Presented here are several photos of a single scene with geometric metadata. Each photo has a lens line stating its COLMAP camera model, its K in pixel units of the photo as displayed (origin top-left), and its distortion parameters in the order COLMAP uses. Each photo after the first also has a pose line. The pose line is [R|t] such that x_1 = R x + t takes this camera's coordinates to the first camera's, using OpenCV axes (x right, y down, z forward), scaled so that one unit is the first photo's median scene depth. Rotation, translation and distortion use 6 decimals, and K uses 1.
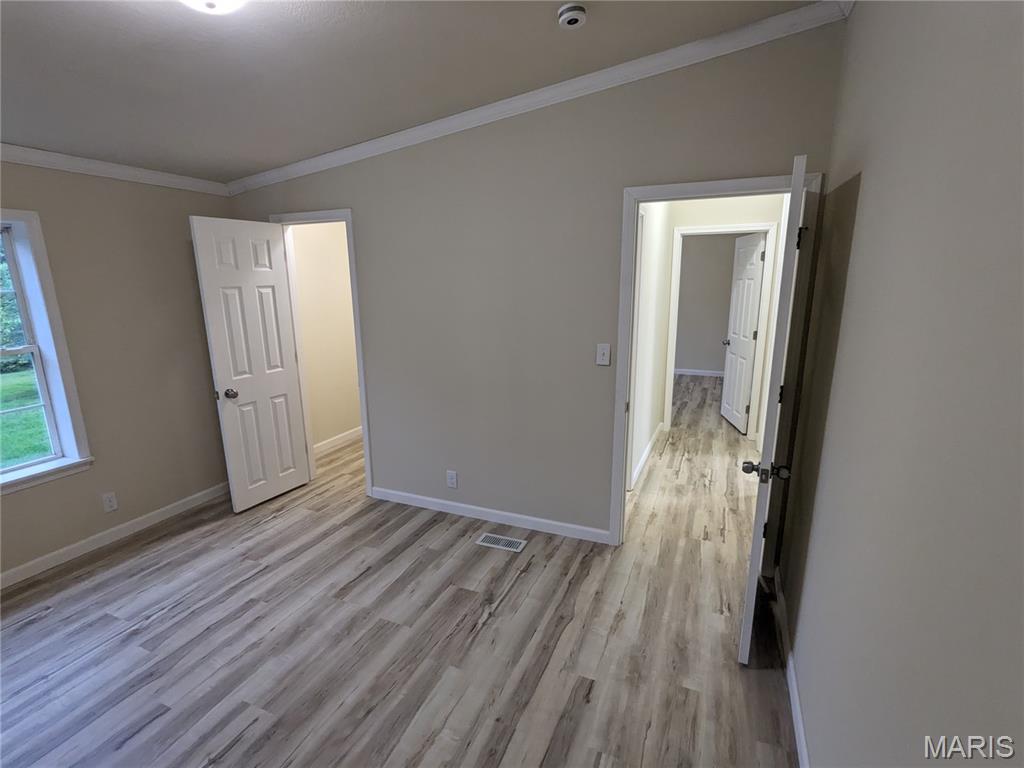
lens RADIAL K [[482.3, 0, 512.9], [0, 482.3, 389.0], [0, 0, 1]] dist [-0.000366, 0.000206]
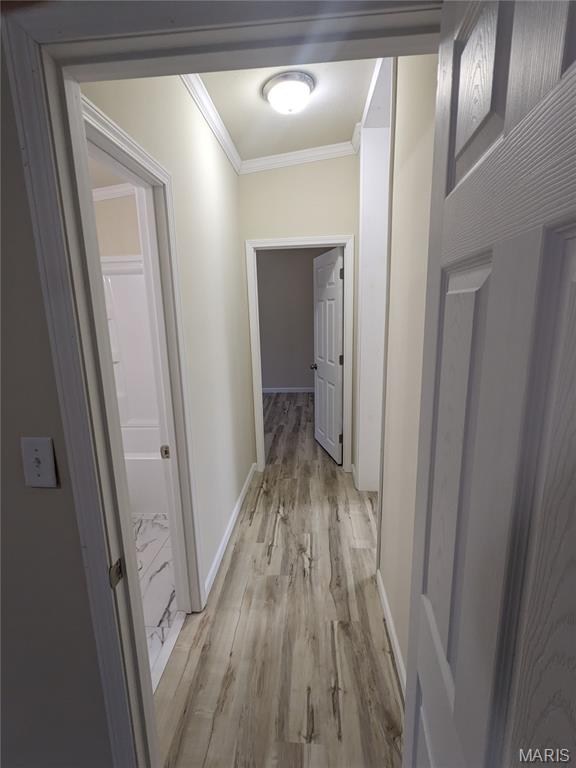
lens RADIAL K [[370.5, 0, 285.5], [0, 370.5, 385.0], [0, 0, 1]] dist [-0.001518, 0.001987]
pose [[0.941740, -0.081573, 0.326299, 0.062917], [0.089690, 0.995921, -0.009884, -0.025192], [-0.324162, 0.038574, 0.945215, 0.138648]]
